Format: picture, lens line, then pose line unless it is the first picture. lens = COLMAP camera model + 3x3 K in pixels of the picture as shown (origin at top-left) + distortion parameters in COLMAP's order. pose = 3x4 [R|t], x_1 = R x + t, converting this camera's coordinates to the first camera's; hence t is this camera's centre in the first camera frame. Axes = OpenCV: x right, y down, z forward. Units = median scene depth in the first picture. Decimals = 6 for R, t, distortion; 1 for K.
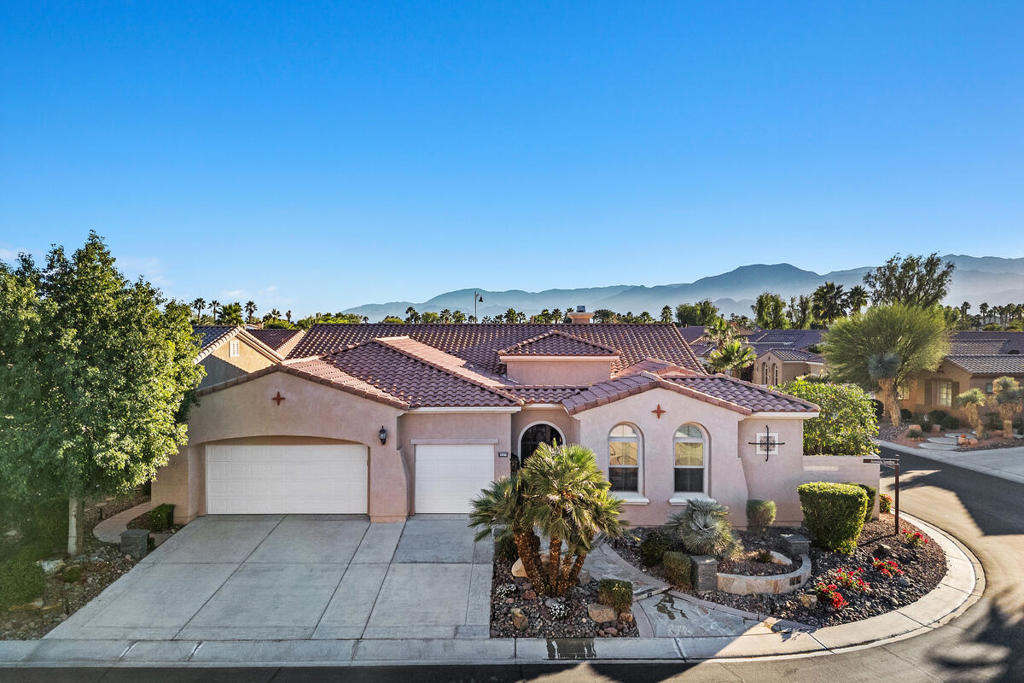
lens RADIAL K [[709.7, 0, 512.0], [0, 709.7, 341.5], [0, 0, 1]] dist [0.080660, -0.078431]
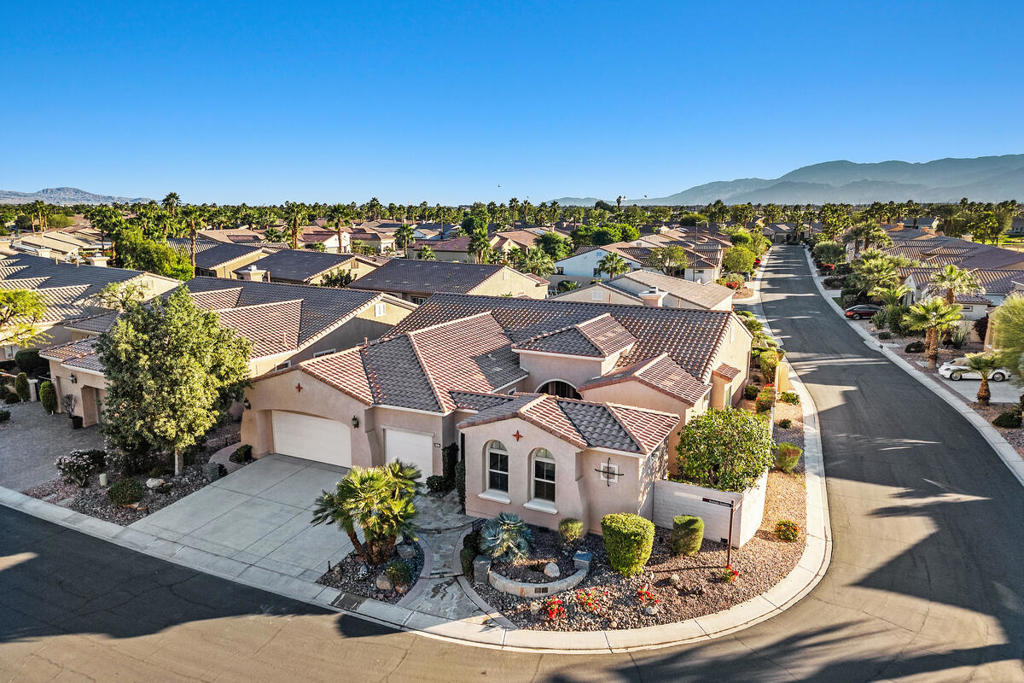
lens RADIAL K [[709.7, 0, 512.0], [0, 709.7, 341.5], [0, 0, 1]] dist [0.080660, -0.078431]
pose [[0.893123, 0.085185, -0.441673, 0.737617], [-0.011418, 0.985881, 0.167057, -0.276139], [0.449668, -0.144159, 0.881486, -0.087704]]
